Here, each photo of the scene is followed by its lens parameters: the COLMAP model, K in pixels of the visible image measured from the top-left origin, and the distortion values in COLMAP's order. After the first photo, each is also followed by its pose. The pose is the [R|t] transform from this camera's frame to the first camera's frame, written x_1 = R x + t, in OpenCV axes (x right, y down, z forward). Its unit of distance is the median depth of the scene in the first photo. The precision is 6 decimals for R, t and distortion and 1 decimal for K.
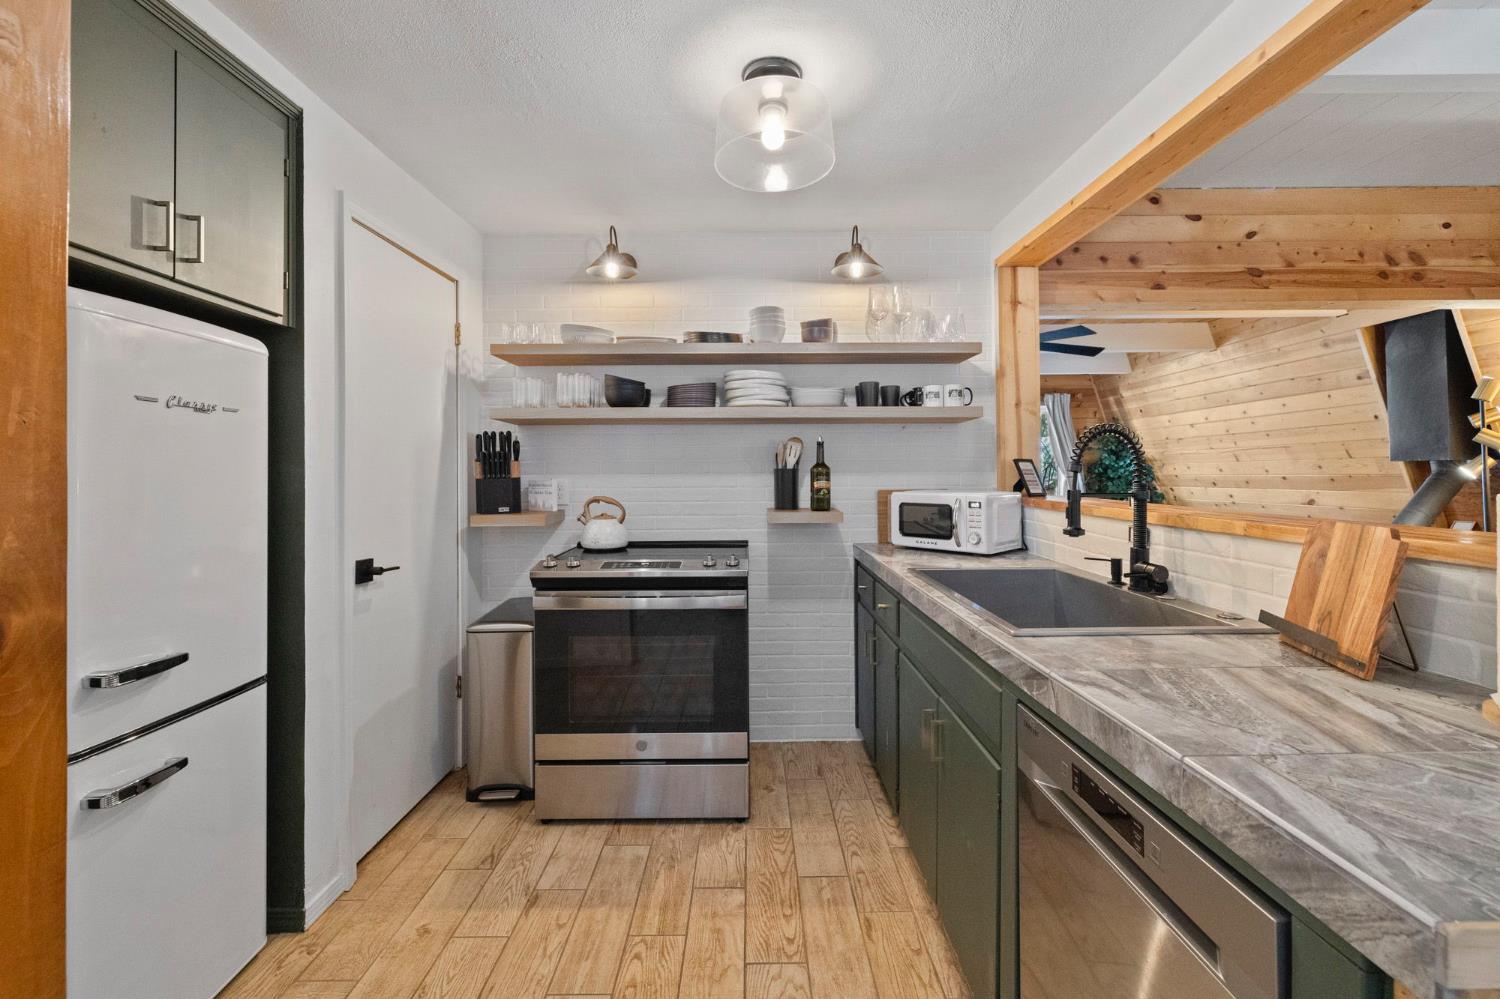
lens RADIAL K [[637.2, 0, 753.8], [0, 637.2, 463.3], [0, 0, 1]] dist [-0.000458, 0.000377]
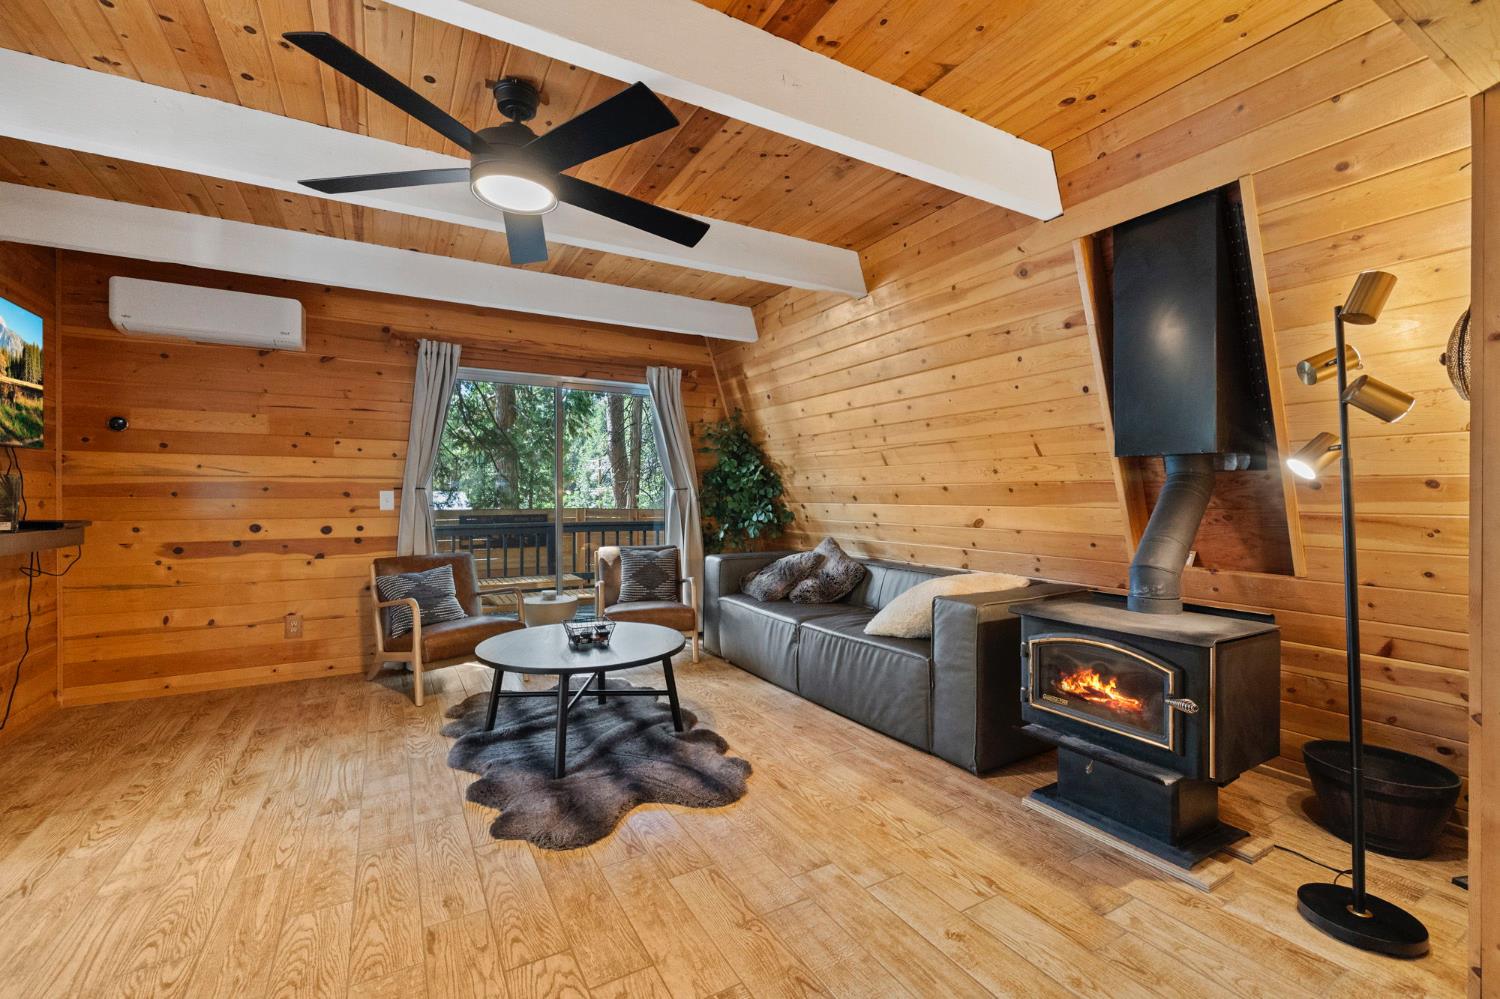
lens RADIAL K [[637.2, 0, 755.9], [0, 637.2, 494.9], [0, 0, 1]] dist [-0.000458, 0.000377]
pose [[0.863886, 0.005402, 0.503658, 0.549525], [-0.014353, 0.999800, 0.013894, 0.041446], [-0.503483, -0.019232, 0.863791, 0.902778]]
